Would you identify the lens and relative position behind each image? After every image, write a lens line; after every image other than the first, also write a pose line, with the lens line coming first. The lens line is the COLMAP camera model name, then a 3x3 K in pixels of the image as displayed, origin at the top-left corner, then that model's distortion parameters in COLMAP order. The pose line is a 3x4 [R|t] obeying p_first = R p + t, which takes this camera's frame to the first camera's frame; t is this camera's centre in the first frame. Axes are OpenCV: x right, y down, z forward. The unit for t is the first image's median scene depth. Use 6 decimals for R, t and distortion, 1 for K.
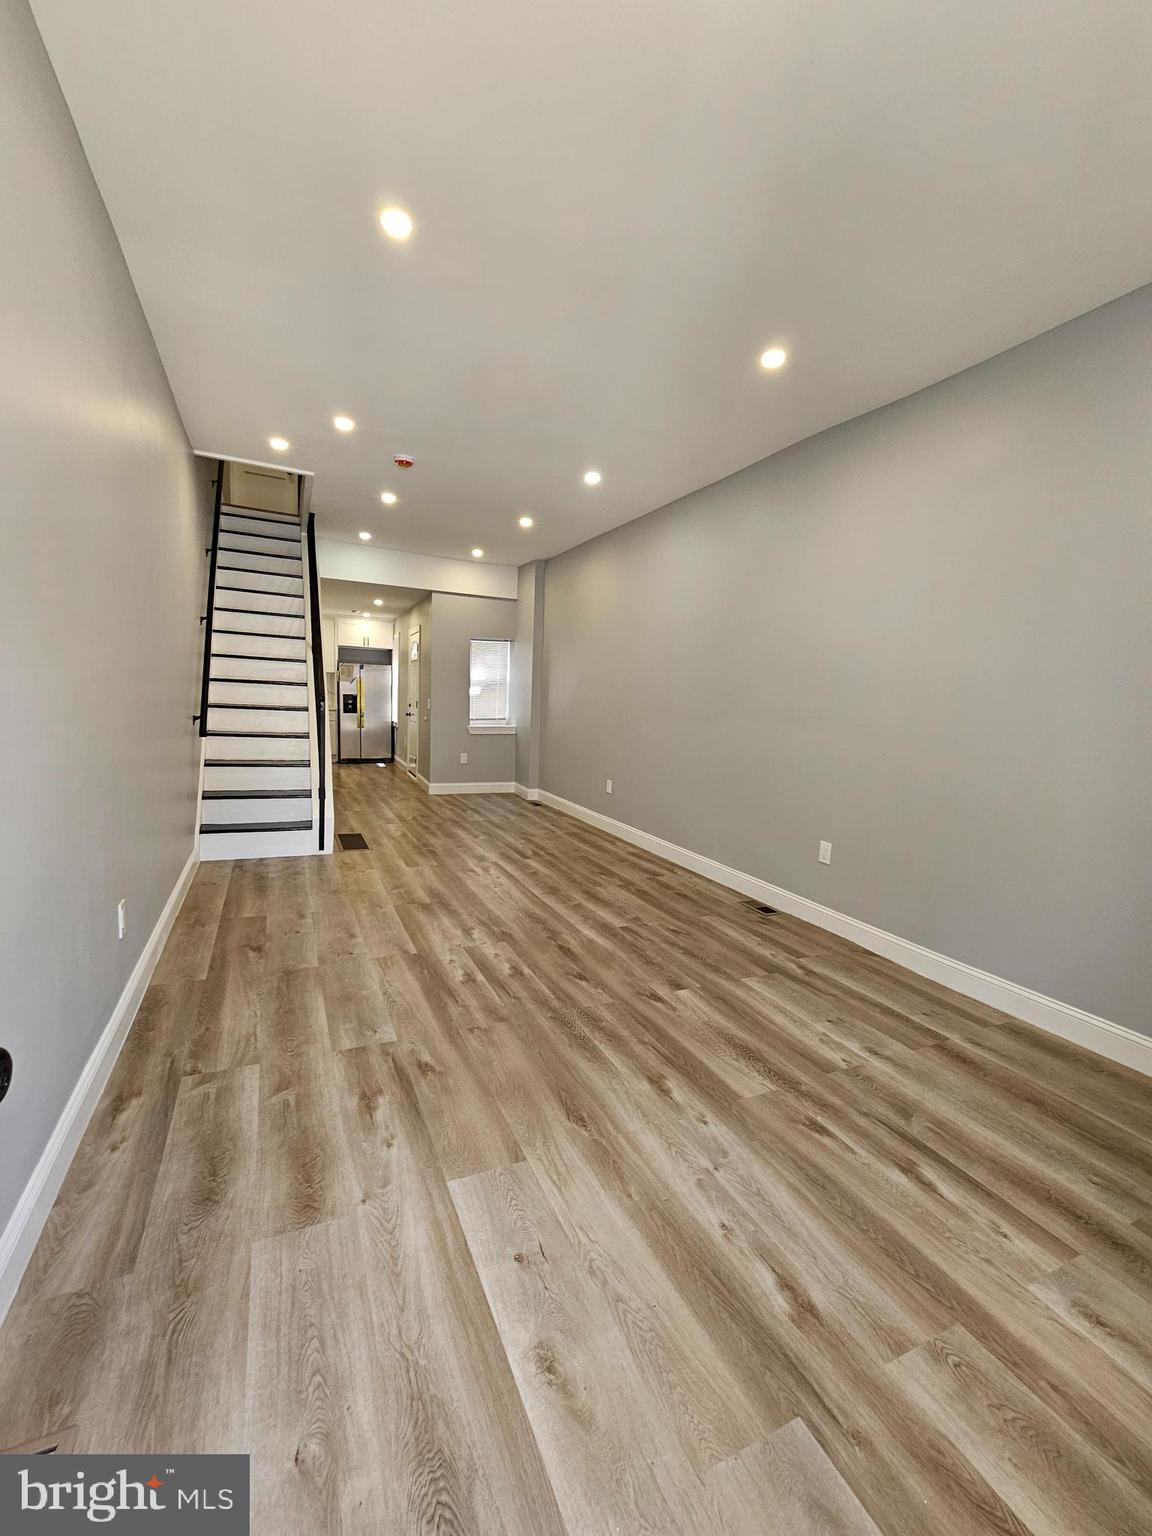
lens RADIAL K [[630.3, 0, 571.0], [0, 630.3, 769.2], [0, 0, 1]] dist [-0.005024, 0.001553]
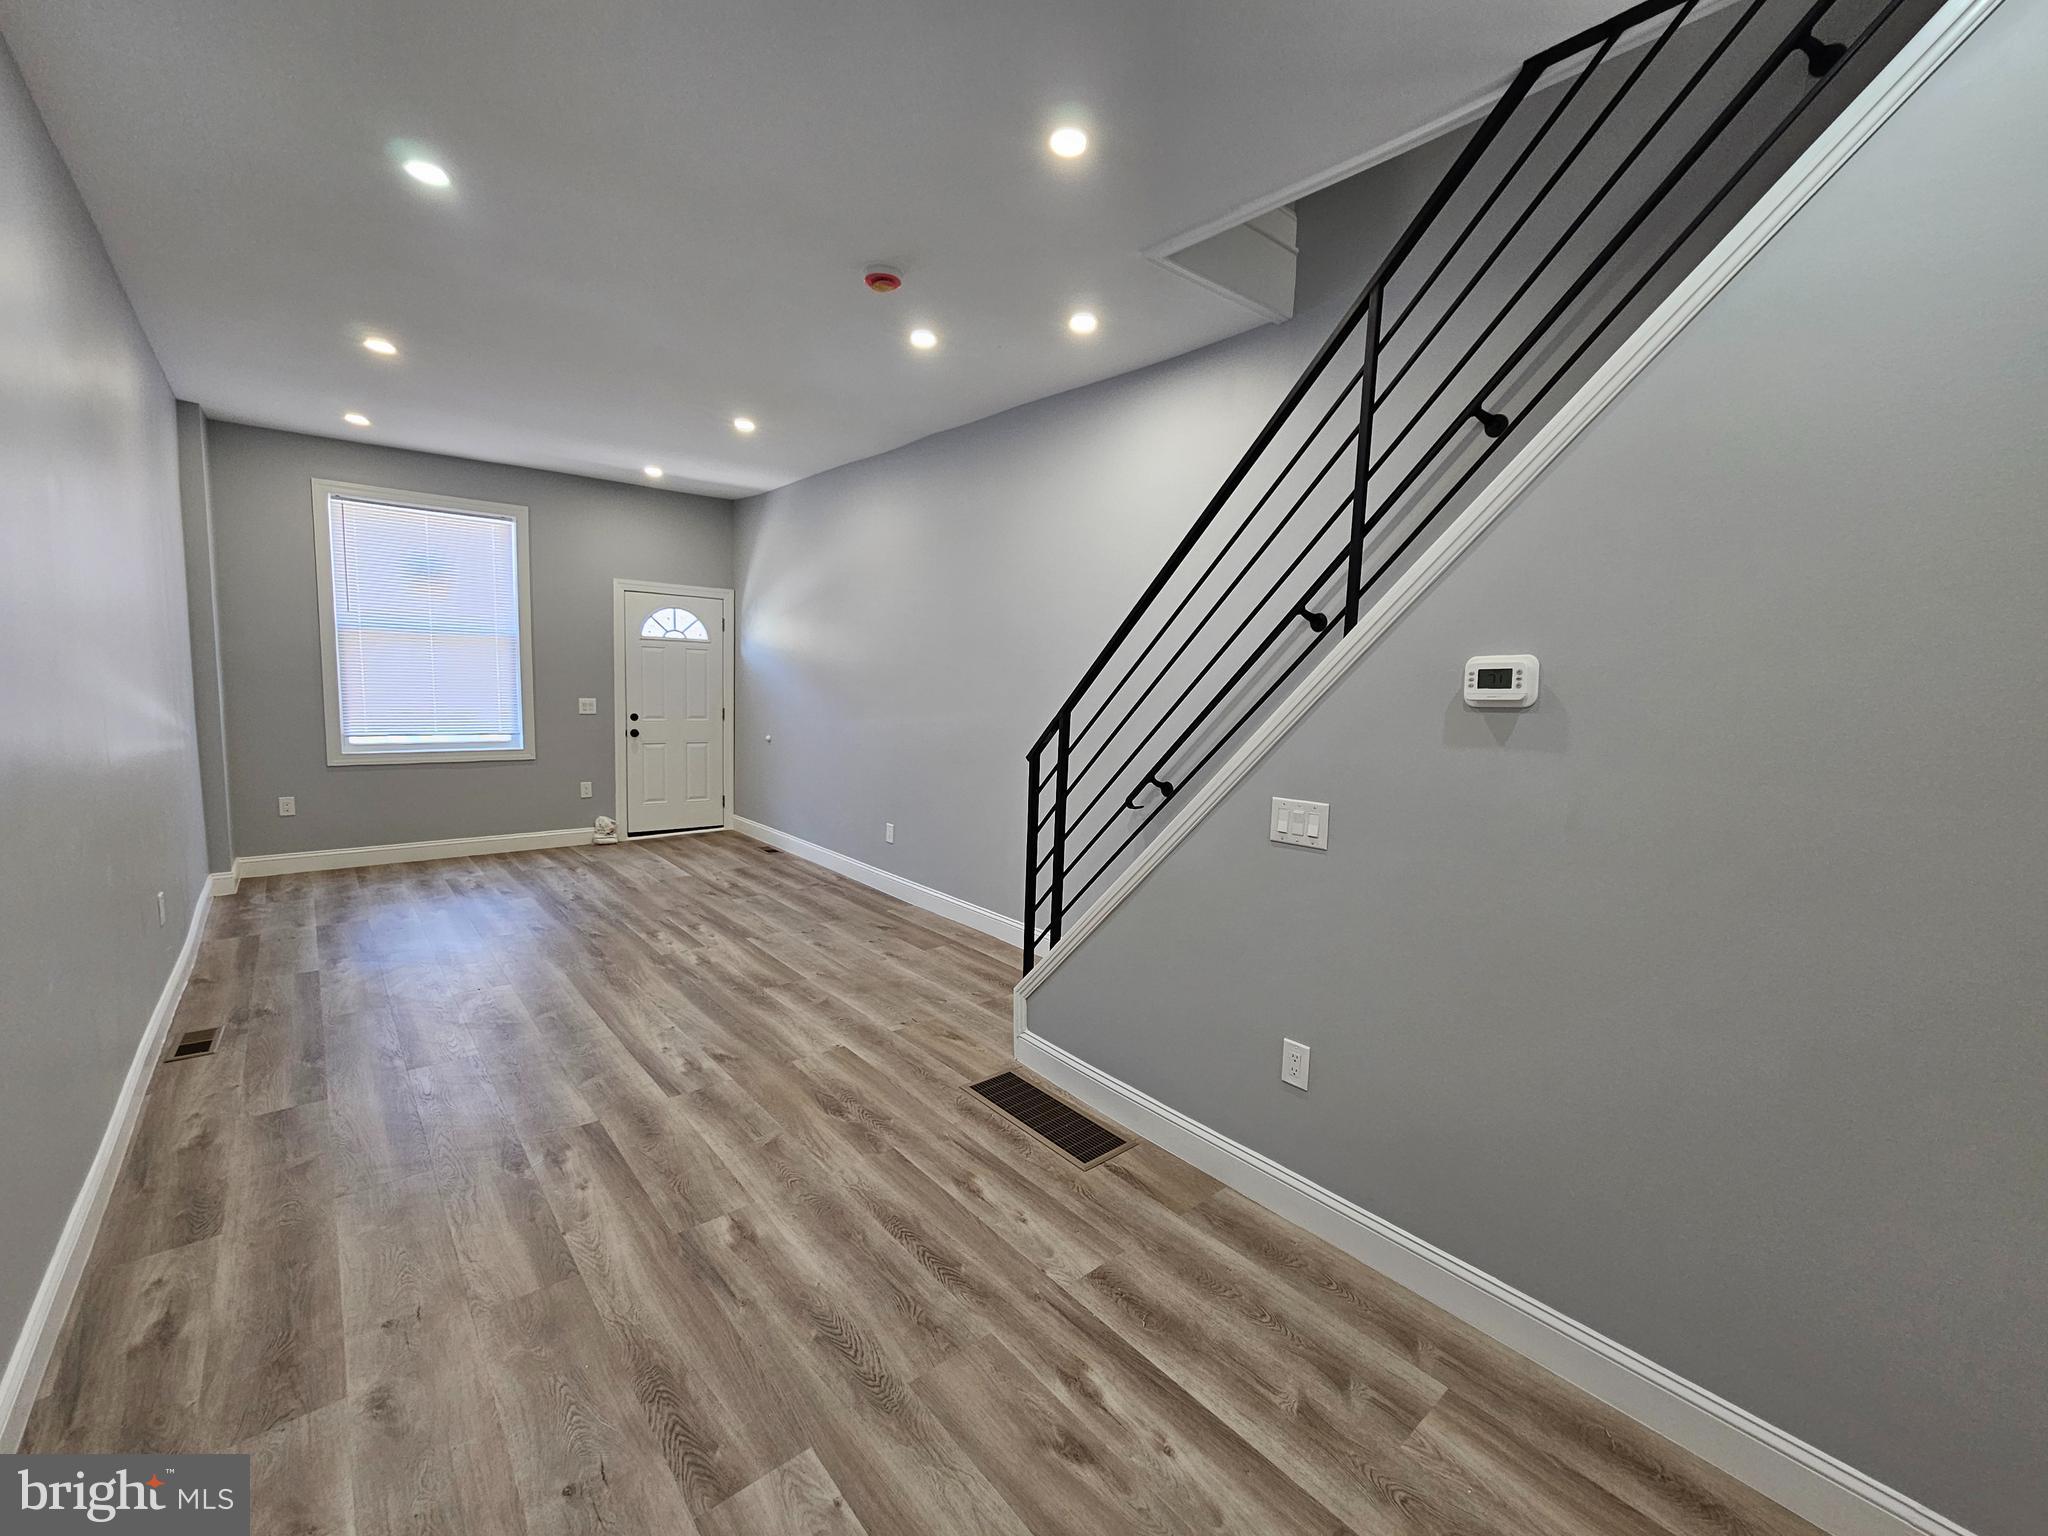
lens RADIAL K [[840.4, 0, 1018.2], [0, 840.4, 774.4], [0, 0, 1]] dist [-0.005024, 0.001553]
pose [[-0.960665, -0.044014, -0.274199, -0.303308], [-0.106300, 0.970445, 0.216651, -0.390056], [0.256559, 0.237276, -0.936951, 2.603587]]
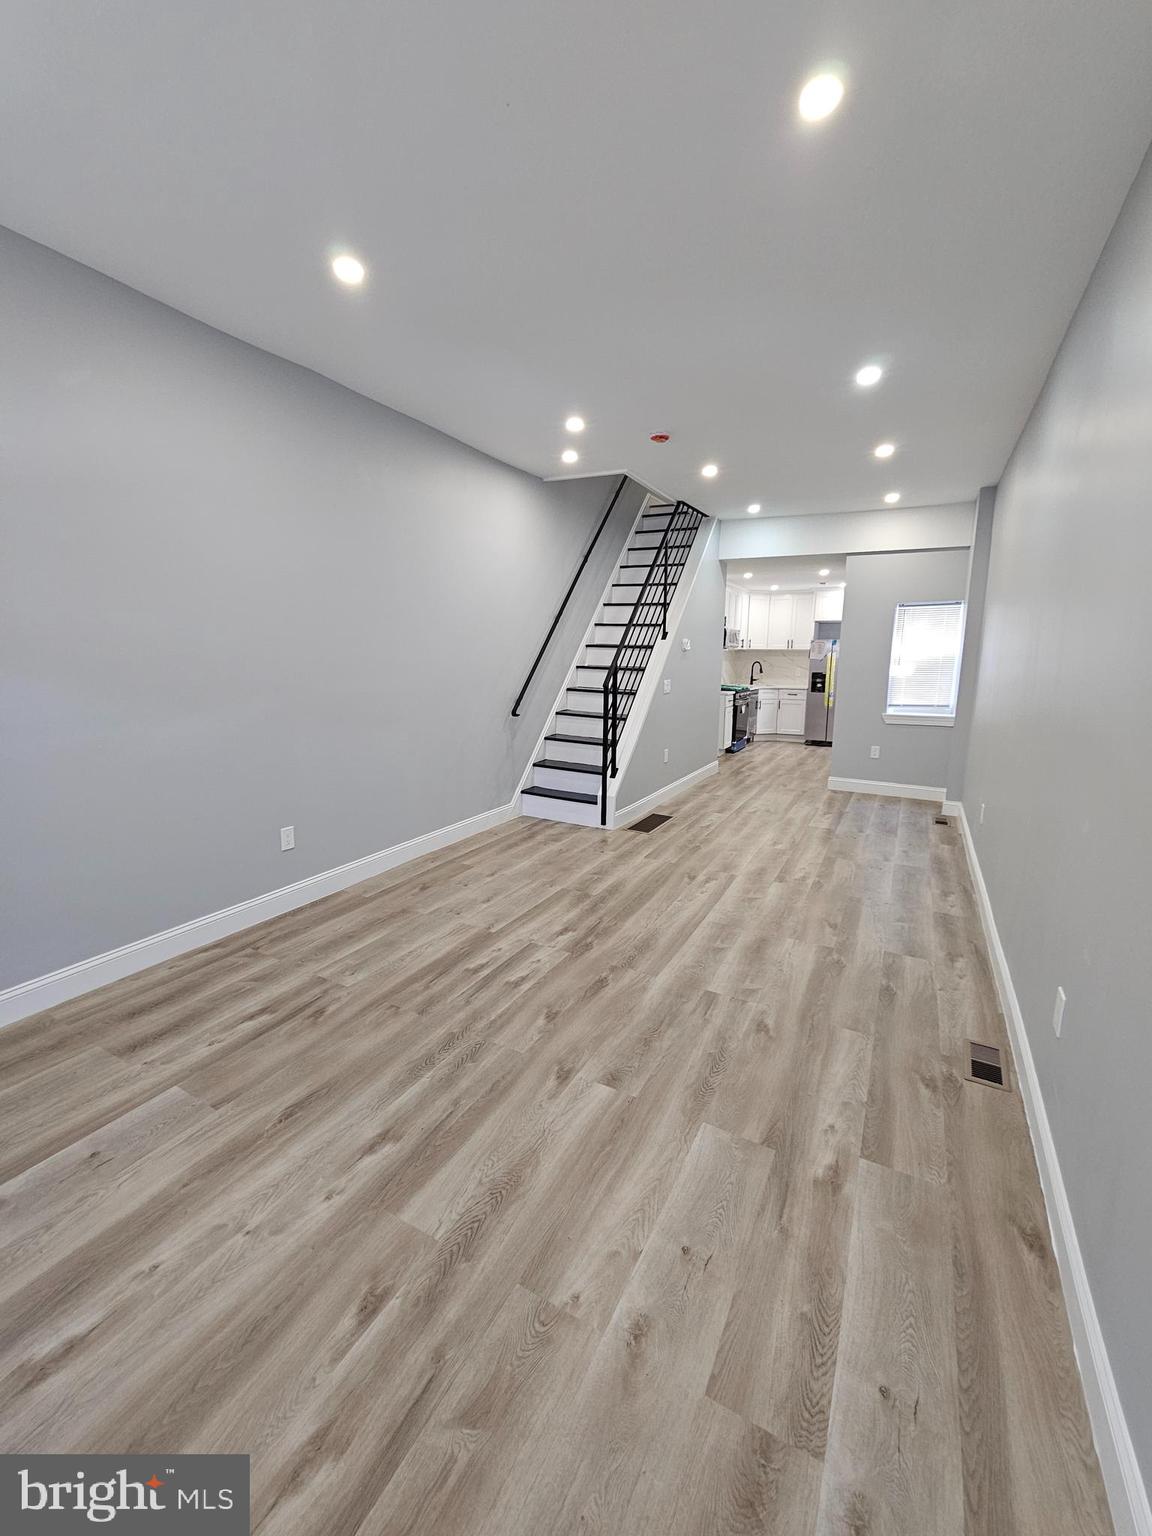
lens RADIAL K [[630.3, 0, 570.5], [0, 630.3, 766.7], [0, 0, 1]] dist [-0.005024, 0.001553]
pose [[0.596315, 0.113449, -0.794694, 0.689036], [-0.080881, 0.993417, 0.081127, -0.089197], [0.798666, 0.015898, 0.601565, 0.484242]]
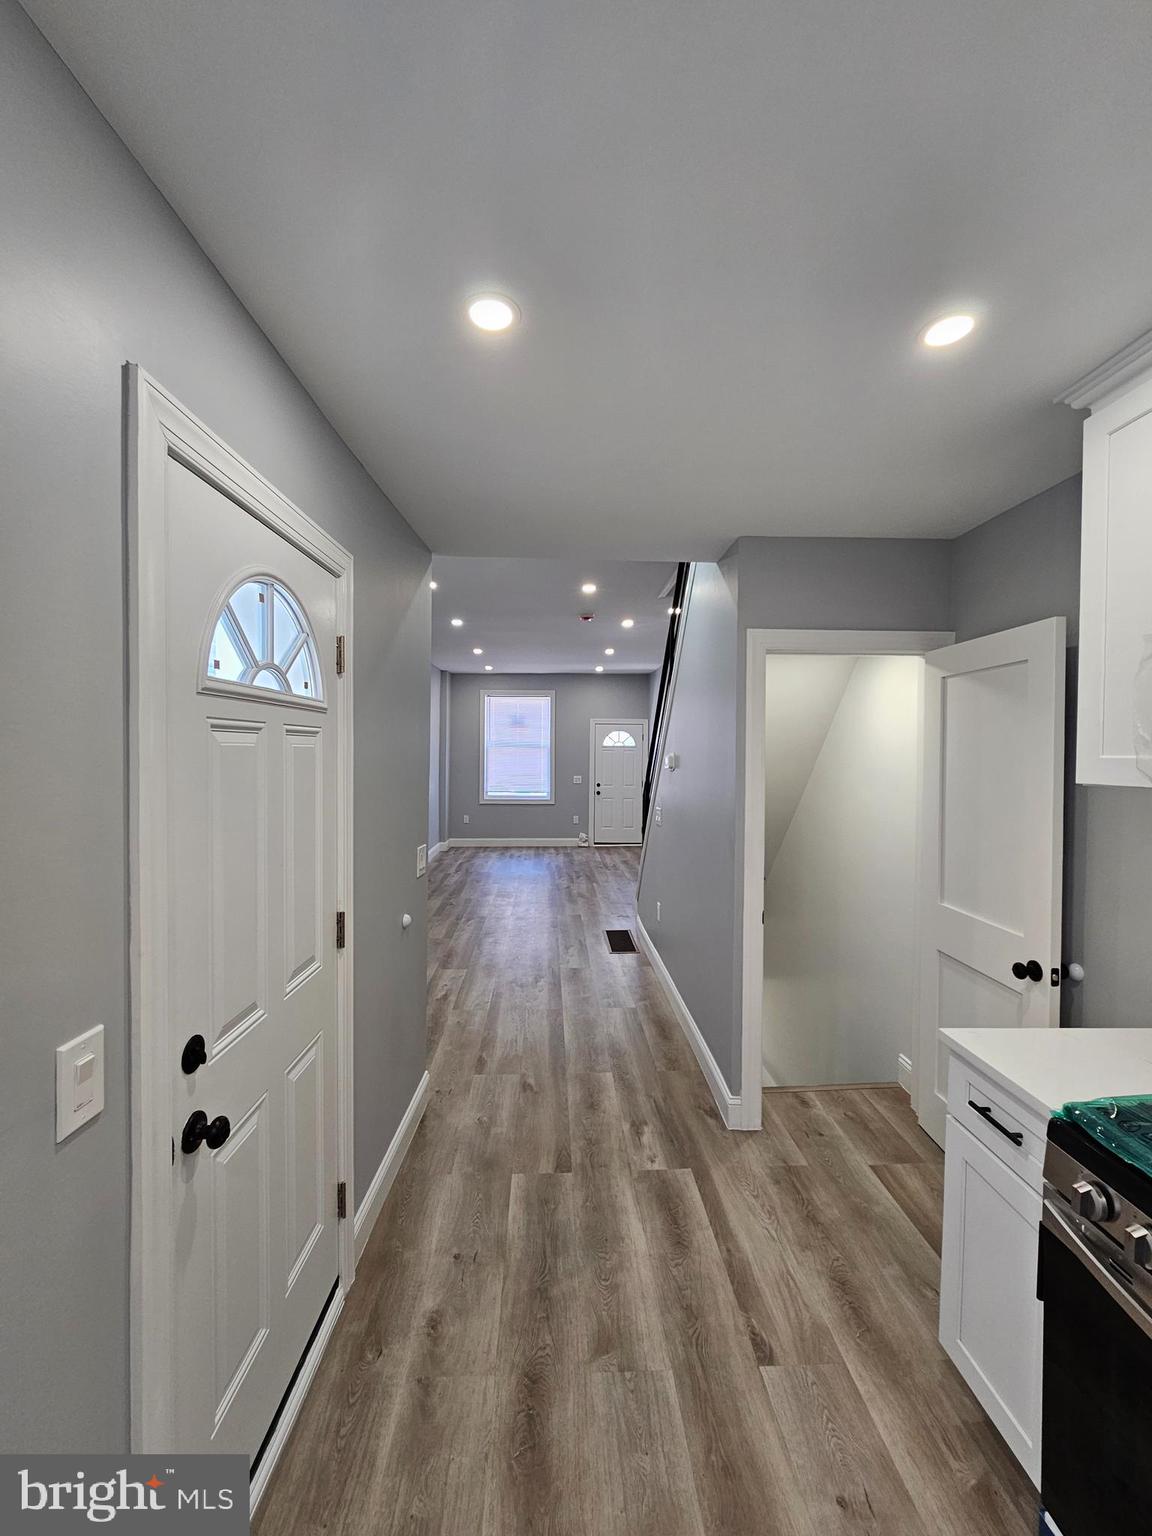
lens RADIAL K [[630.3, 0, 572.4], [0, 630.3, 764.0], [0, 0, 1]] dist [-0.005024, 0.001553]
pose [[-0.921399, -0.053316, 0.384942, -1.162610], [0.001876, 0.989922, 0.141598, -0.552587], [-0.388612, 0.131190, -0.912014, 3.418941]]
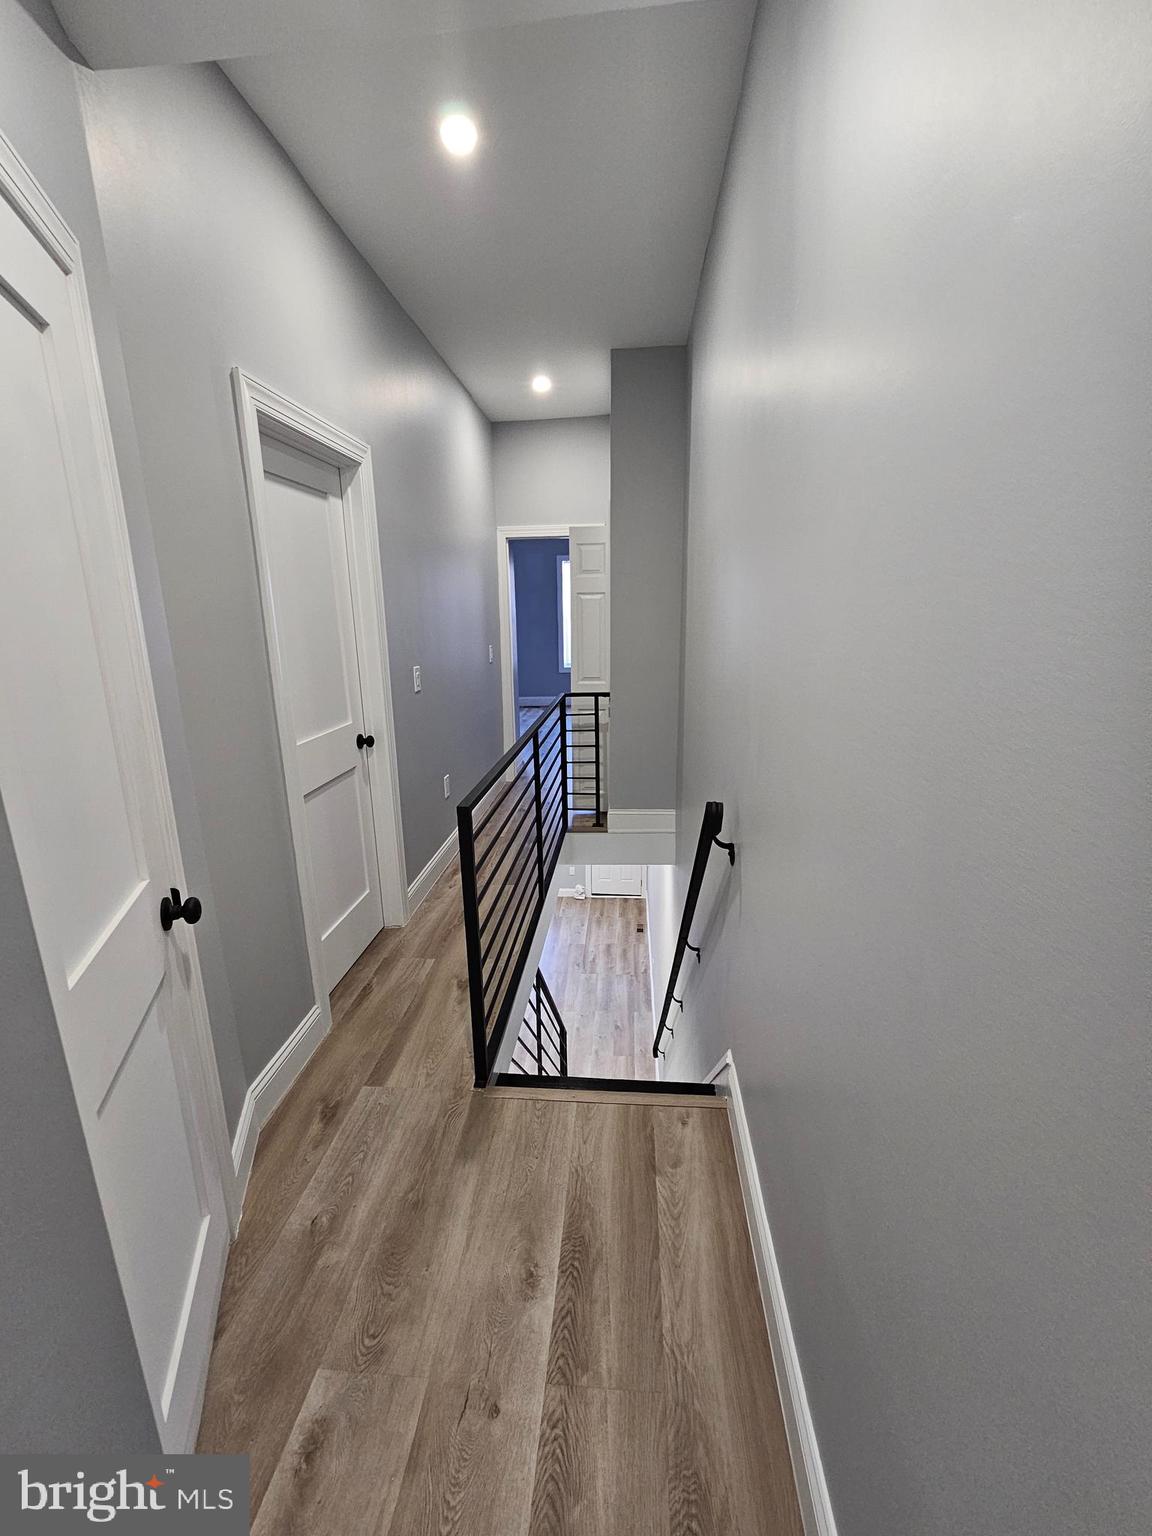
lens RADIAL K [[630.3, 0, 575.2], [0, 630.3, 765.4], [0, 0, 1]] dist [-0.005024, 0.001553]
pose [[-0.868786, -0.144516, 0.473631, -1.375045], [0.039300, 0.933327, 0.356869, -1.504486], [-0.493626, 0.328657, -0.805182, 2.730718]]
